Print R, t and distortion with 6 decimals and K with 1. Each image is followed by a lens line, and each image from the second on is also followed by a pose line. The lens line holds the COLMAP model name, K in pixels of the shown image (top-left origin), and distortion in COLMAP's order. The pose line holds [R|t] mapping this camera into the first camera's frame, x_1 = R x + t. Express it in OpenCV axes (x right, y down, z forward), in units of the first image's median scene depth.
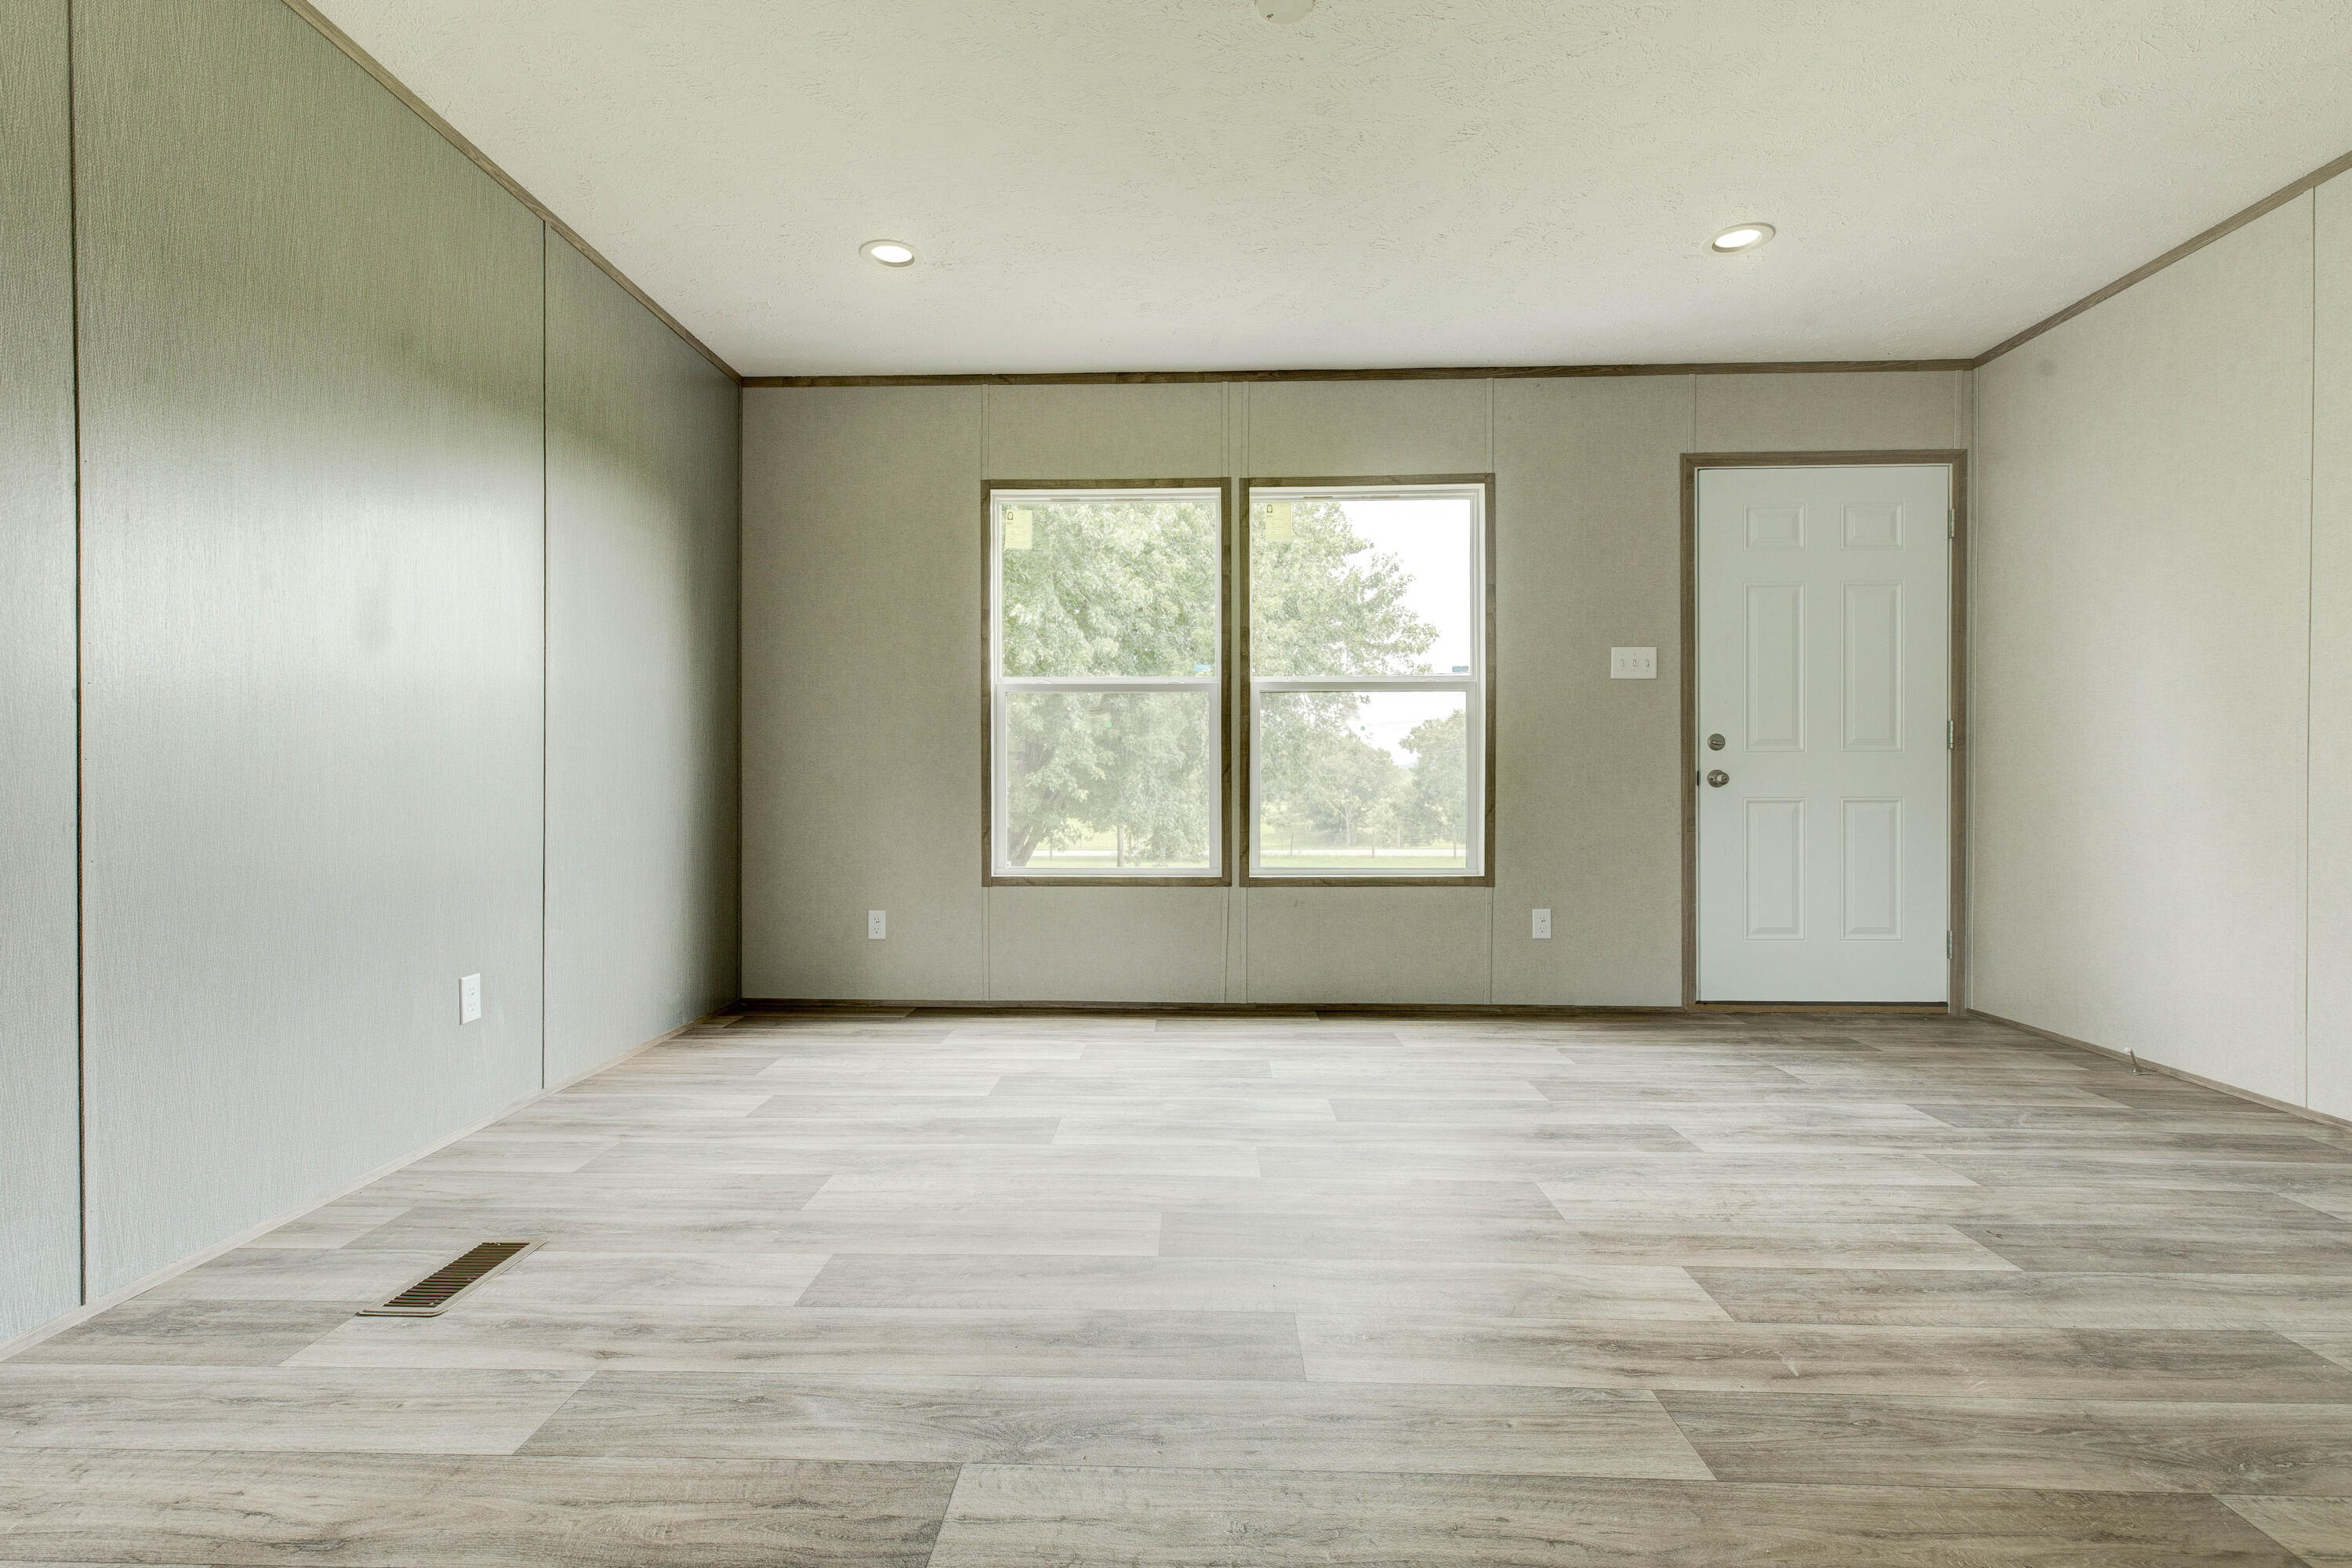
lens RADIAL K [[1088.1, 0, 1158.3], [0, 1088.1, 778.4], [0, 0, 1]] dist [0.000409, 0.001226]
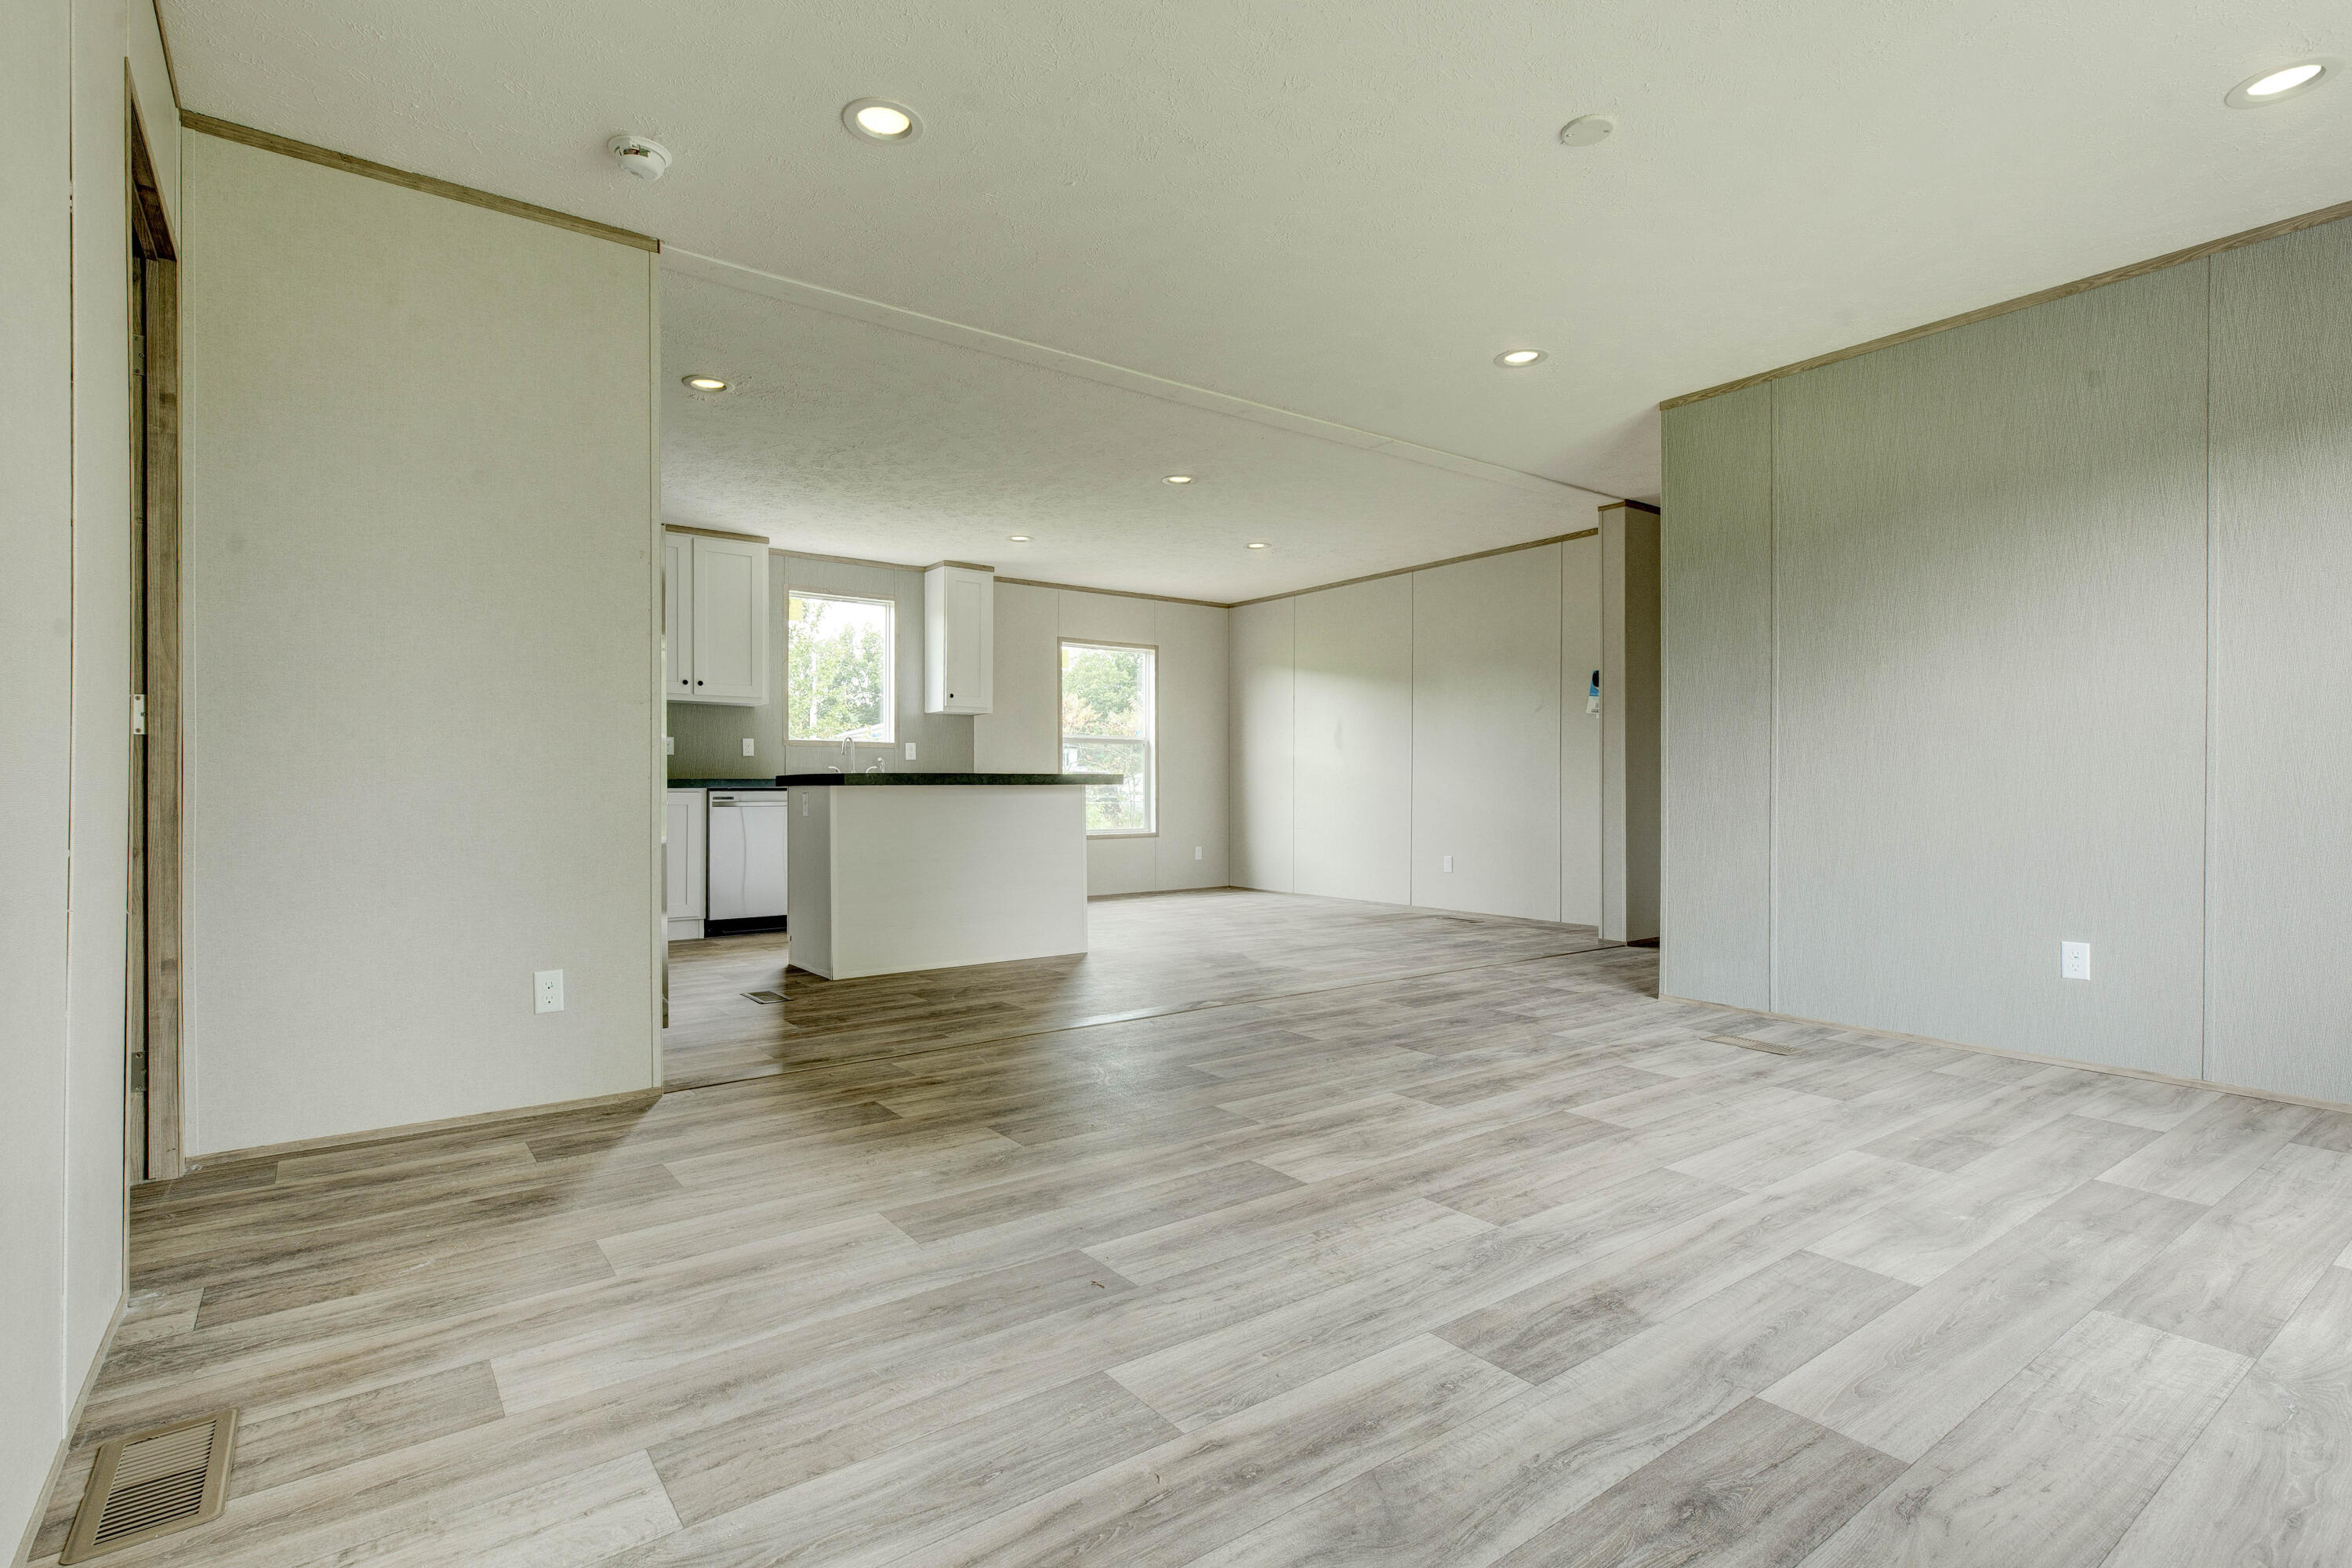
lens RADIAL K [[1088.1, 0, 1166.3], [0, 1088.1, 782.5], [0, 0, 1]] dist [0.000409, 0.001226]
pose [[-0.779088, -0.003142, -0.626907, 1.391946], [0.001551, 0.999975, -0.006939, 0.003466], [0.626912, -0.006379, -0.779064, 1.879273]]
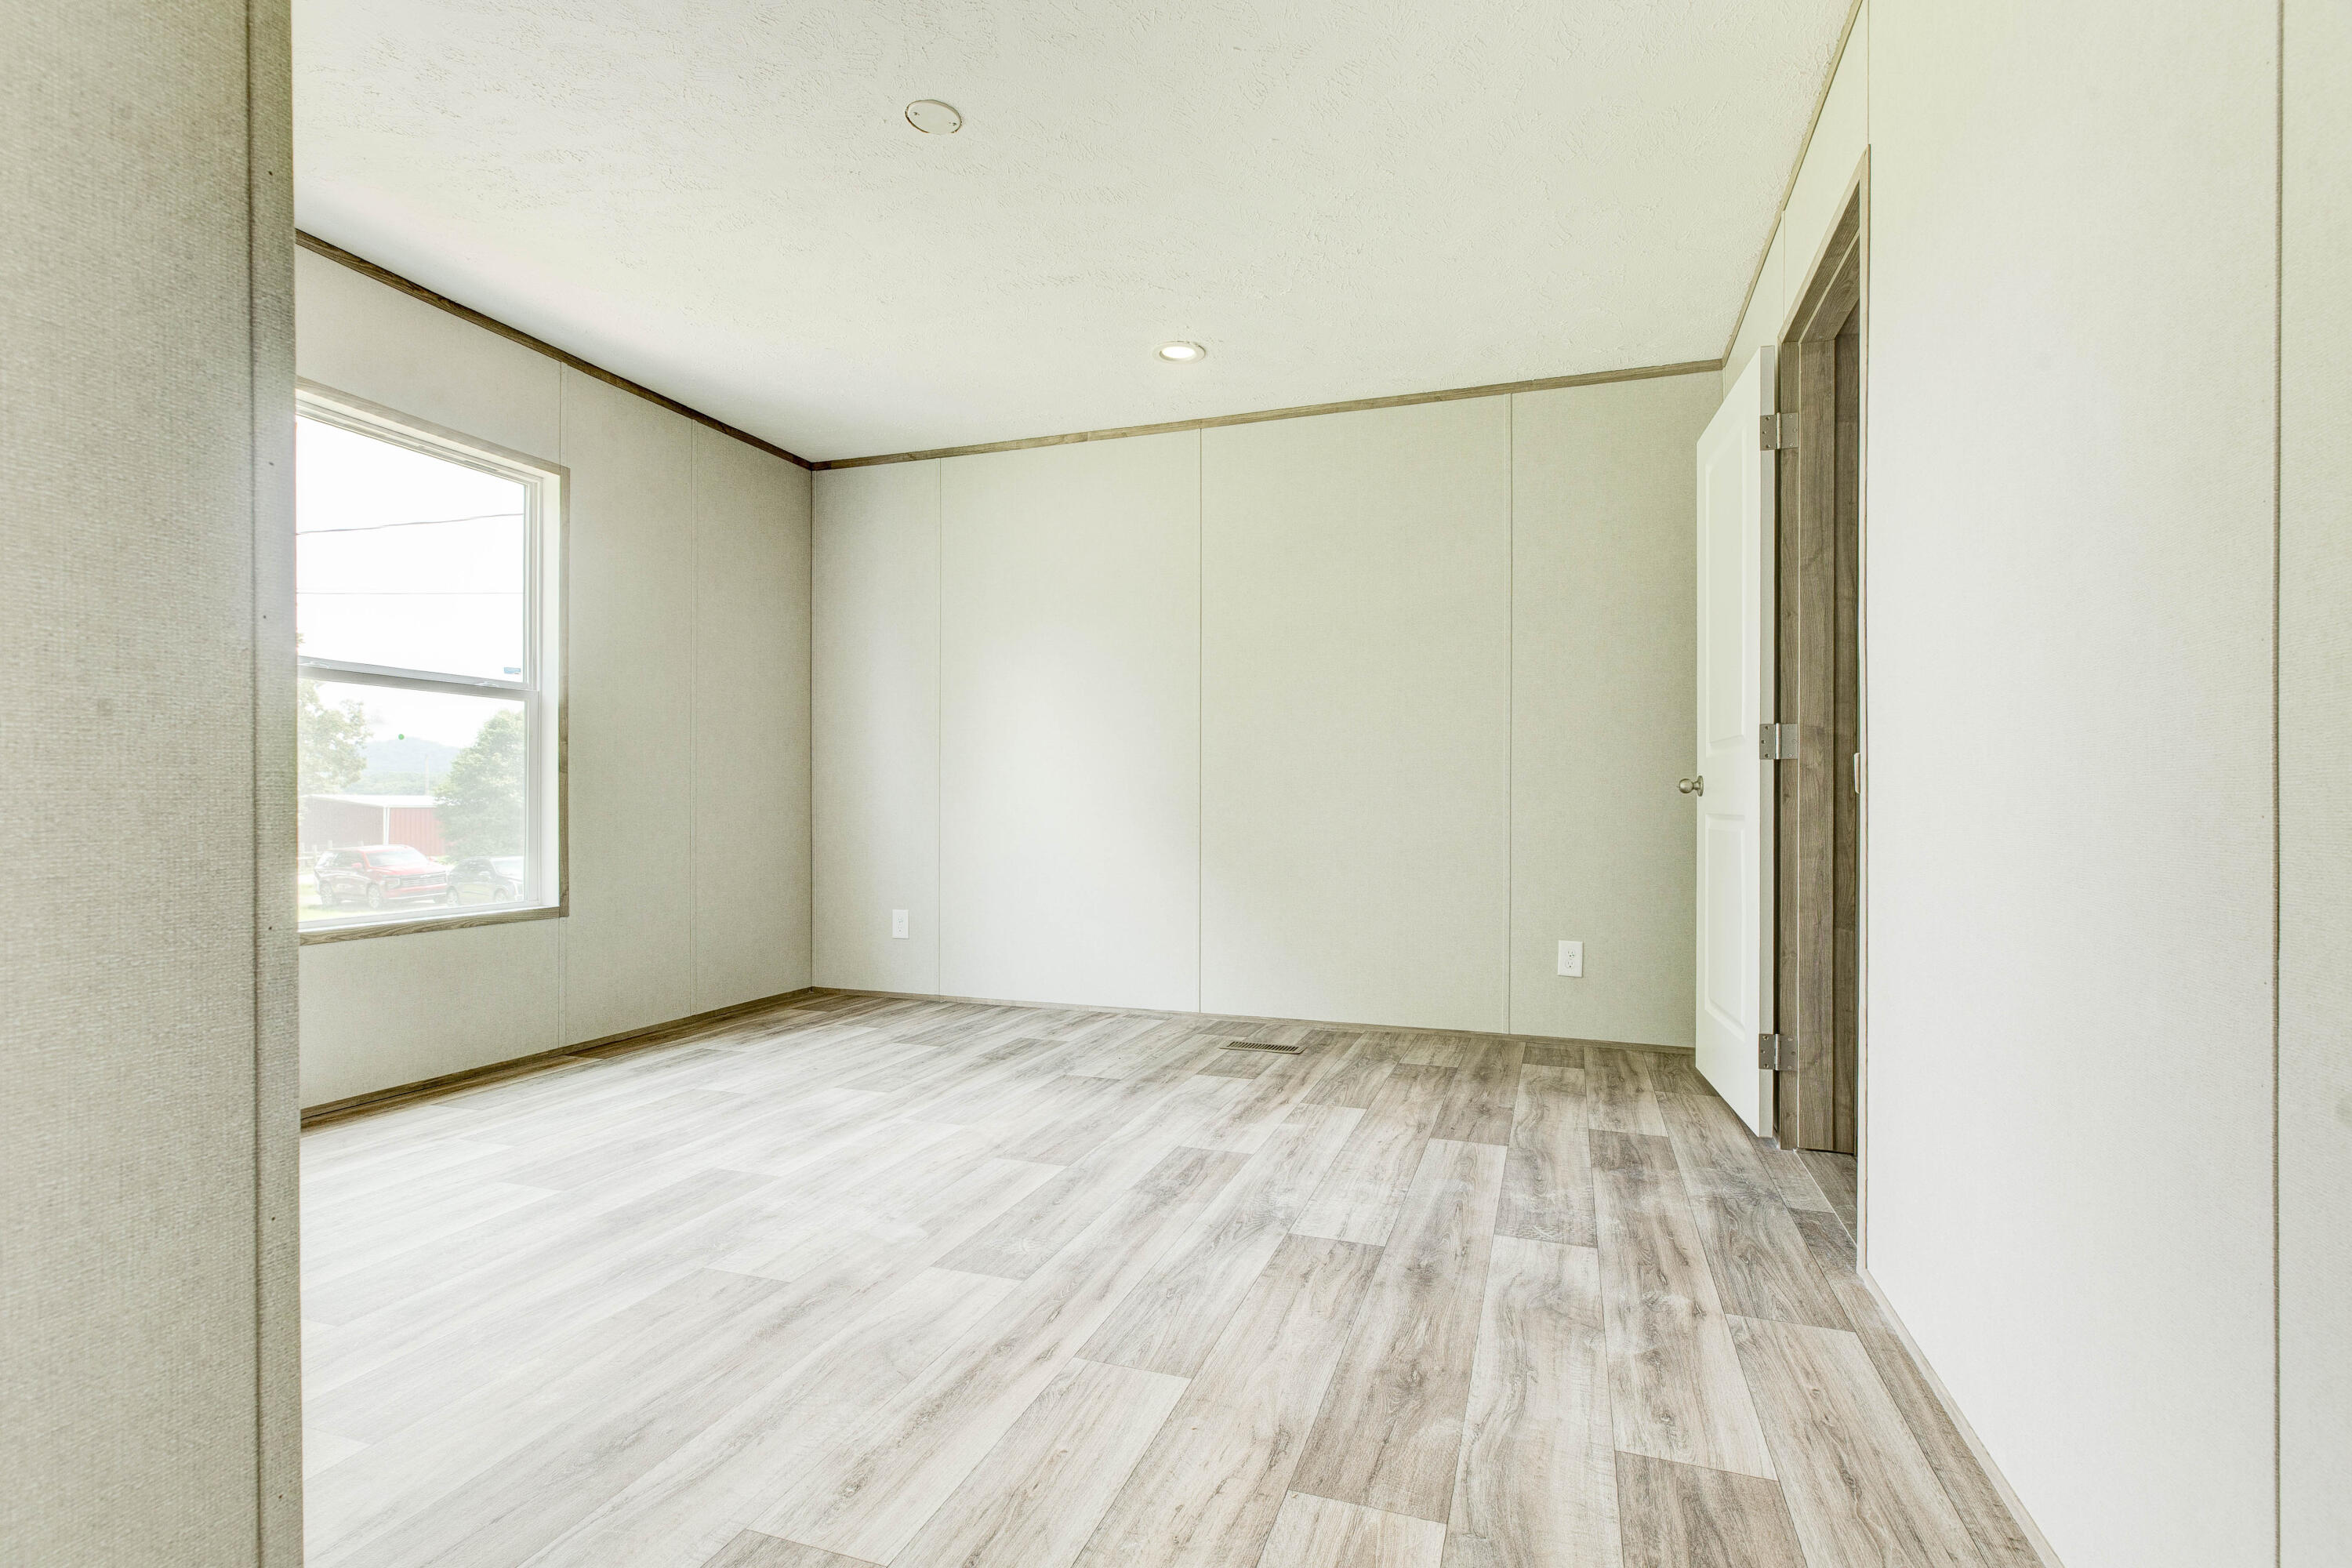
lens RADIAL K [[1088.1, 0, 1213.0], [0, 1088.1, 893.8], [0, 0, 1]] dist [0.000409, 0.001226]
pose [[0.265707, -0.073945, 0.961214, -1.243446], [-0.007195, 0.996874, 0.078678, 0.005602], [-0.964027, -0.027821, 0.264344, 0.506819]]
